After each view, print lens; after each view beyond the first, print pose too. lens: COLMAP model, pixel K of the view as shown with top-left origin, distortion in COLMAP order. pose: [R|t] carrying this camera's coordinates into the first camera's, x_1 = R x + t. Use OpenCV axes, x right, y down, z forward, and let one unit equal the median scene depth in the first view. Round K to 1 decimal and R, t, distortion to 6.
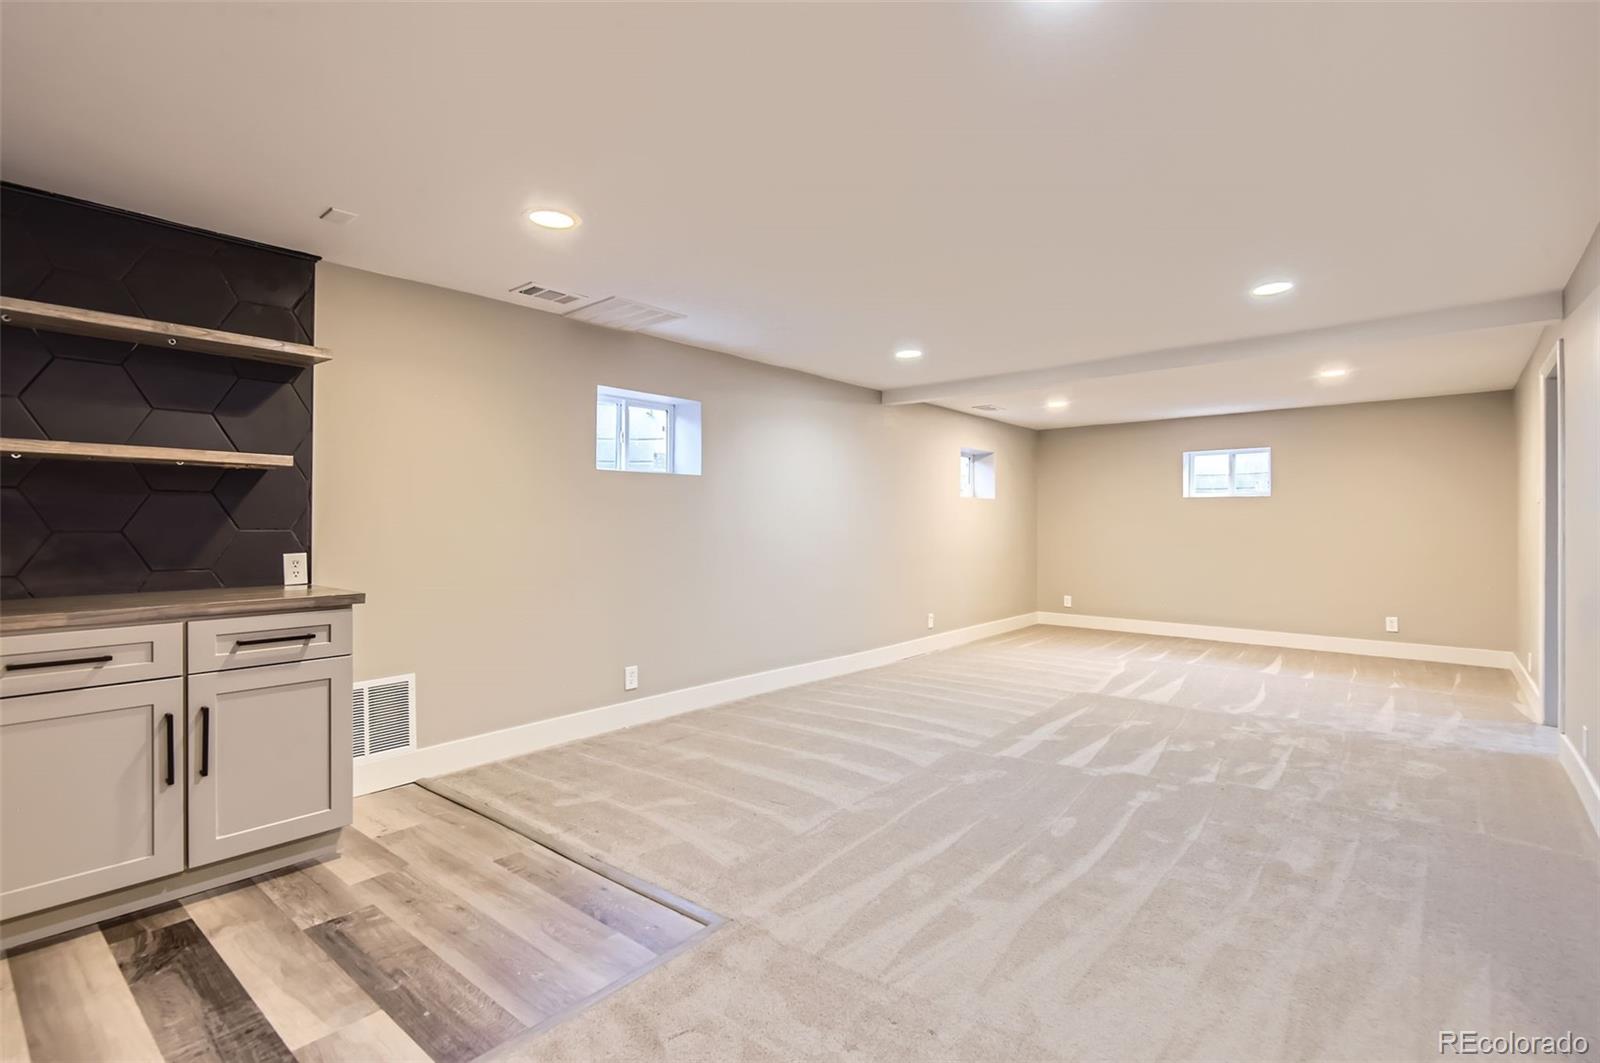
lens RADIAL K [[743.4, 0, 803.4], [0, 743.4, 527.2], [0, 0, 1]] dist [0.002979, -0.003840]
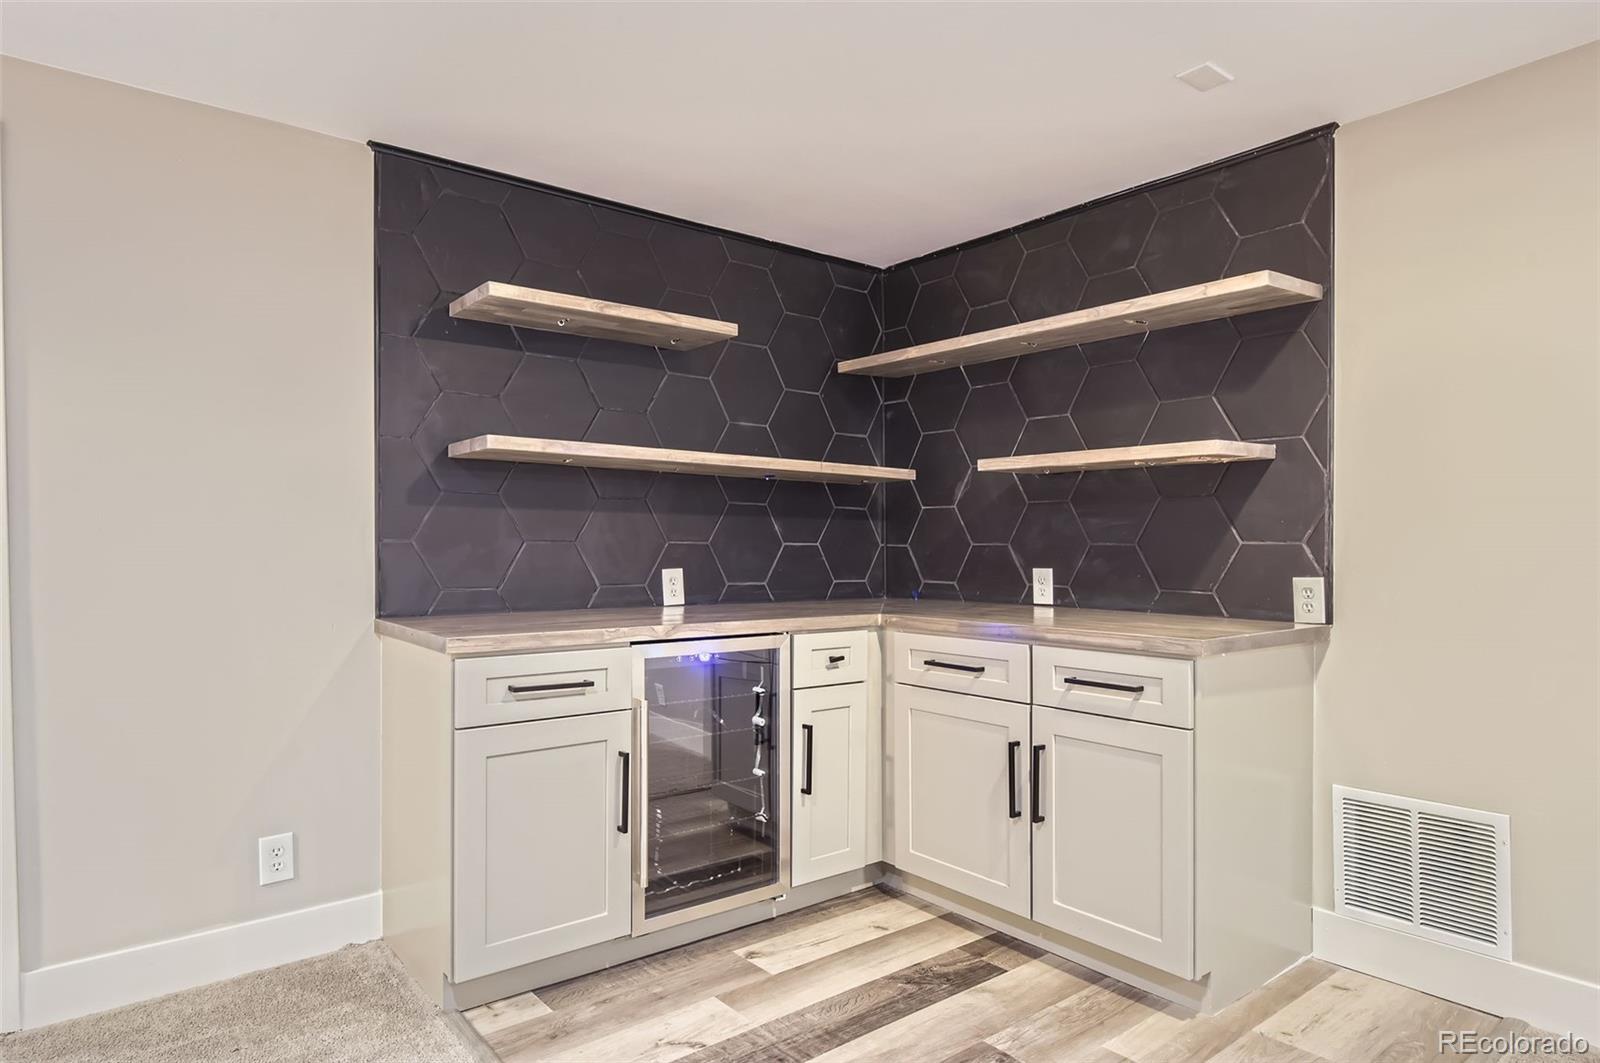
lens RADIAL K [[950.8, 0, 801.8], [0, 950.8, 537.1], [0, 0, 1]] dist [0.001061, -0.000234]
pose [[-0.184145, 0.008941, -0.982858, 0.344869], [0.003740, 0.999958, 0.008395, -0.014012], [0.982892, -0.002130, -0.184171, 0.921486]]
